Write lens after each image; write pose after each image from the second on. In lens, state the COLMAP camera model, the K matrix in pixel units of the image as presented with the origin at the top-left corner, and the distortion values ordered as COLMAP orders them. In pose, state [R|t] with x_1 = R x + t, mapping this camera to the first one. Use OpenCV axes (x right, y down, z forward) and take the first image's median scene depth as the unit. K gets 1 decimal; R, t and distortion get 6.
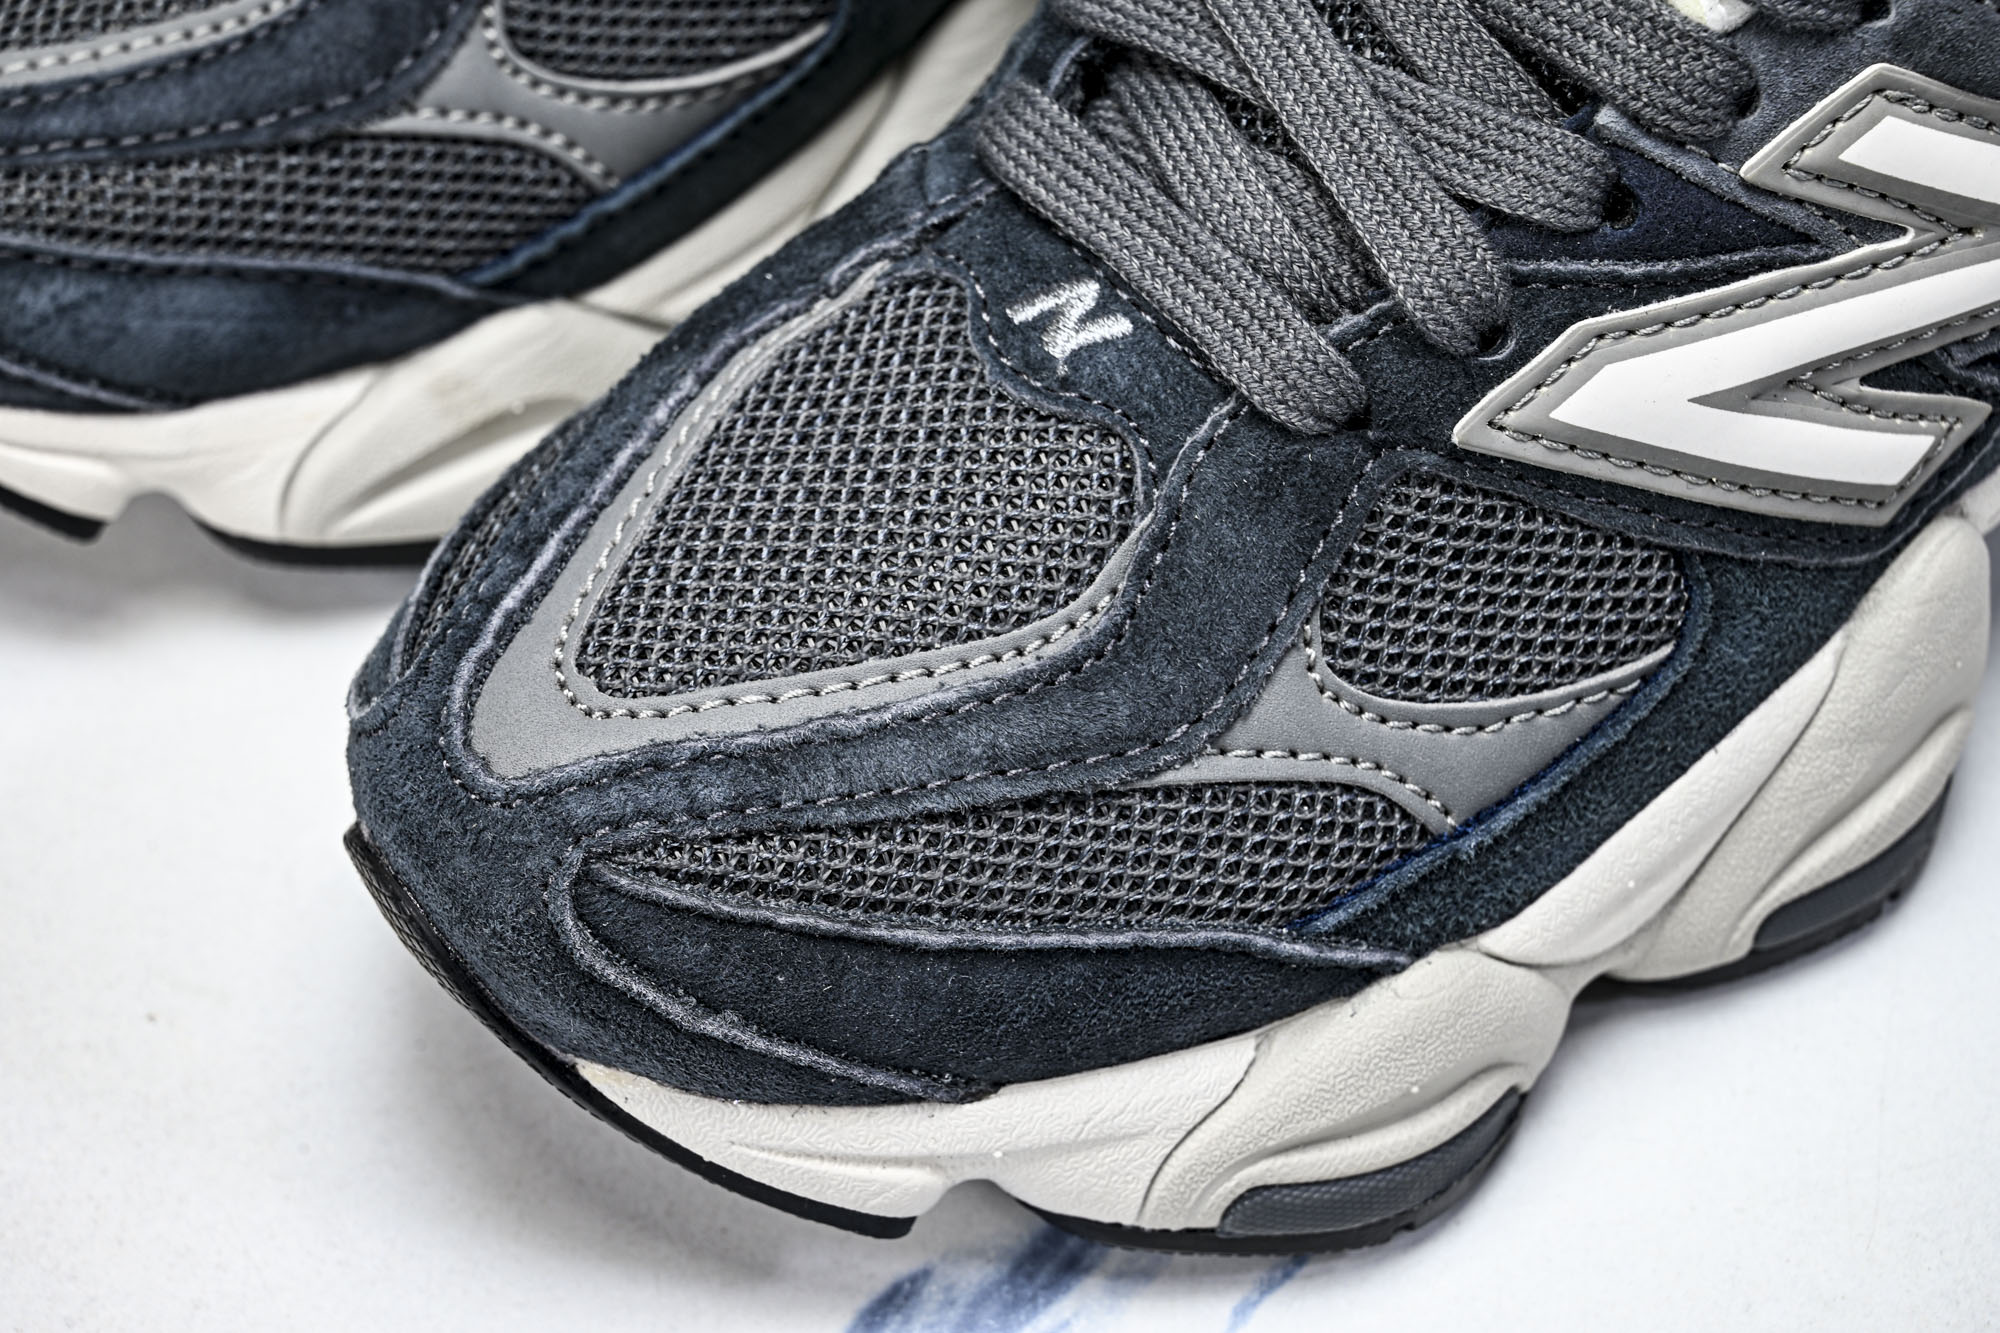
lens RADIAL K [[3828.1, 0, 1002.7], [0, 3828.1, 678.2], [0, 0, 1]] dist [-0.009569, 0.000000]
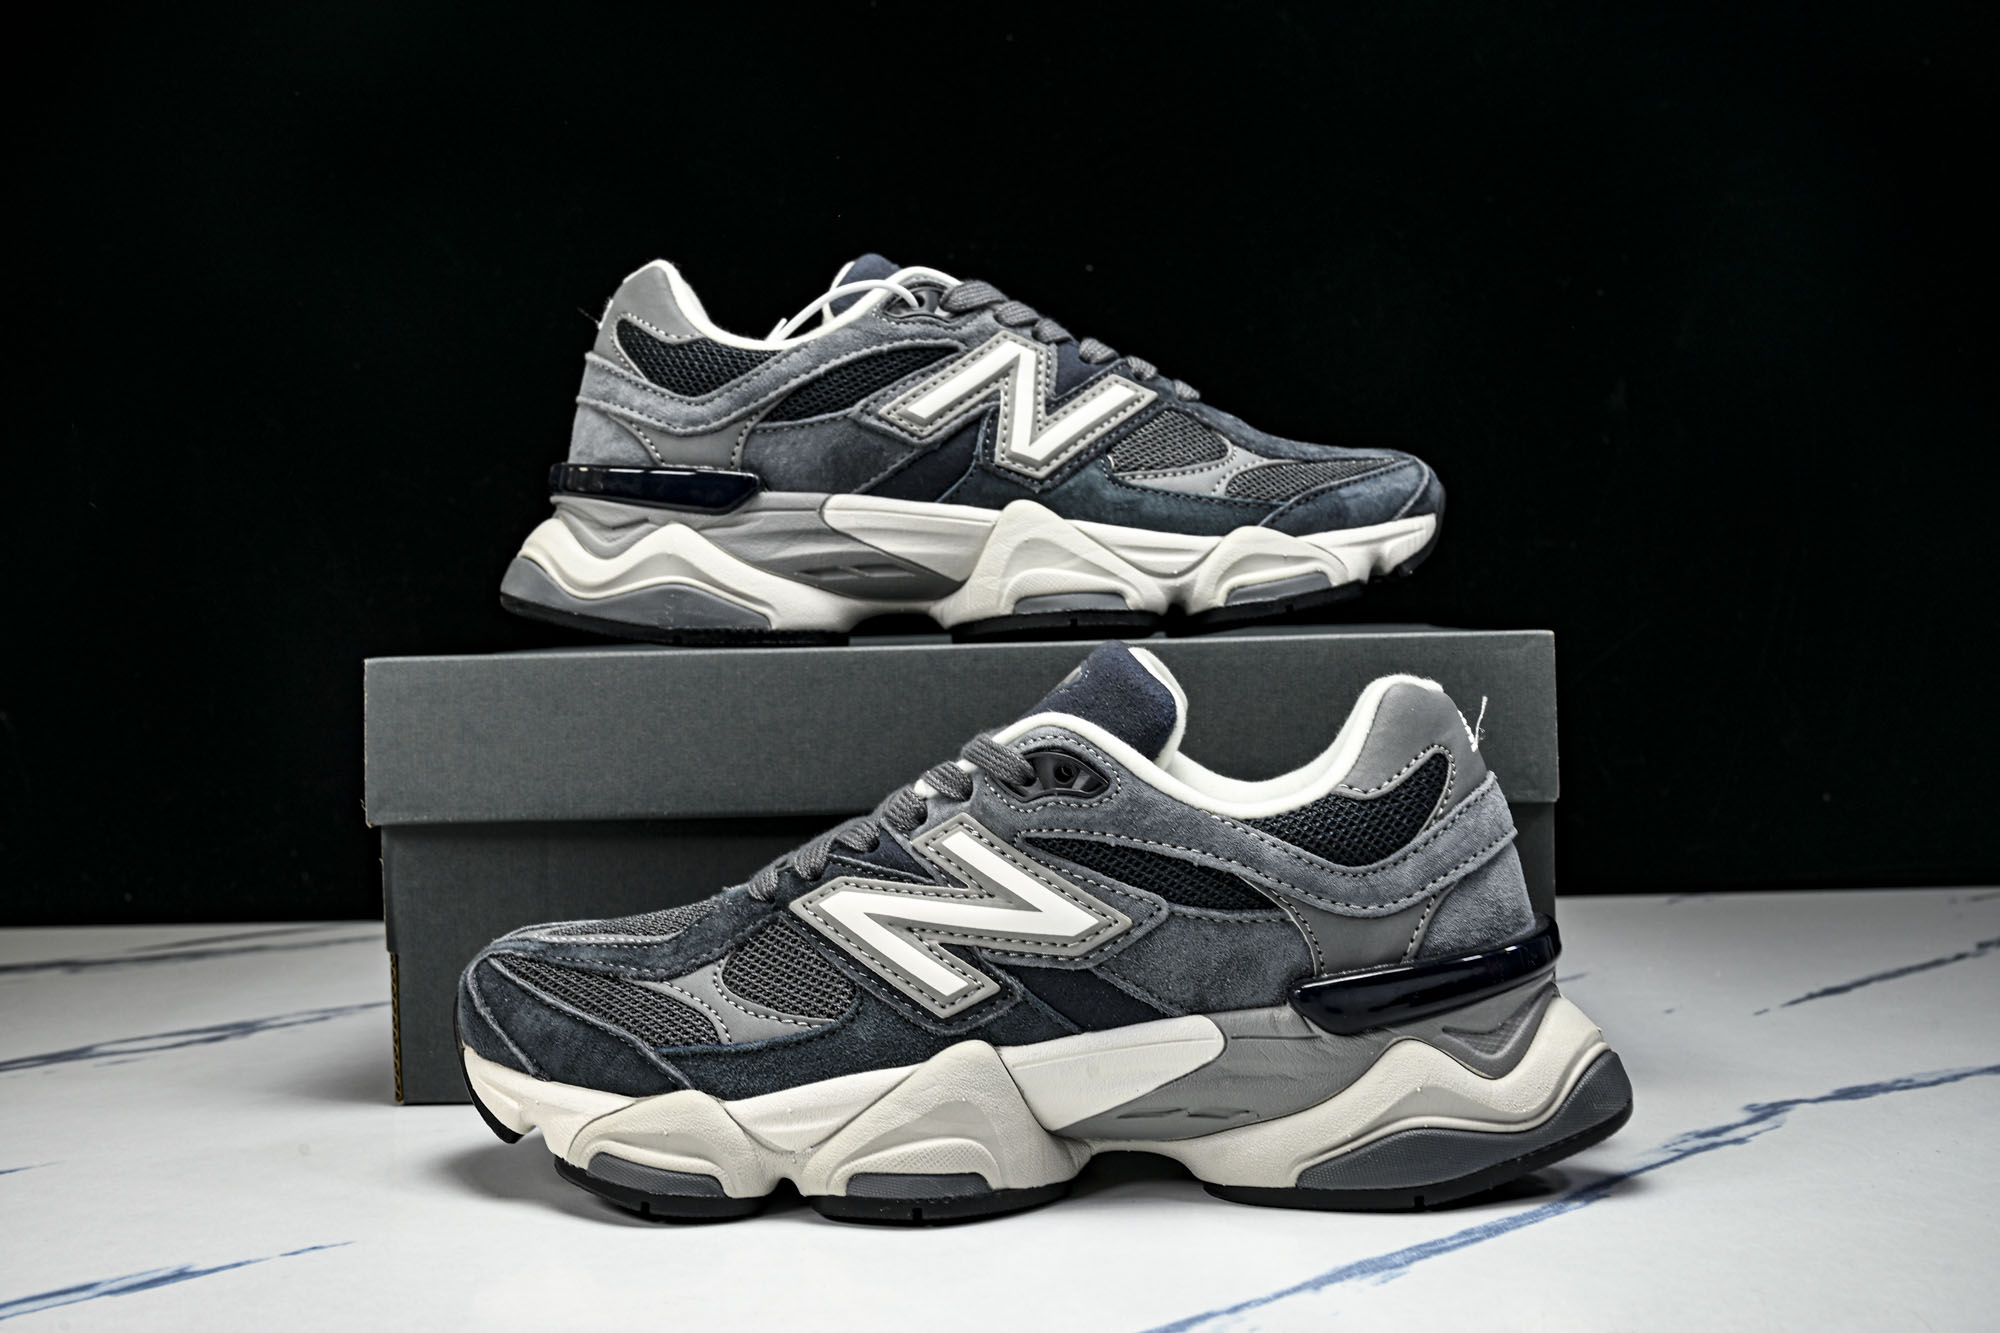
lens RADIAL K [[2227.8, 0, 957.3], [0, 2227.8, 649.9], [0, 0, 1]] dist [-0.025613, 0.000000]
pose [[0.733543, 0.037007, -0.678634, 1.245109], [-0.545693, 0.627282, -0.555640, 0.624289], [0.405133, 0.777912, 0.480333, 0.140354]]
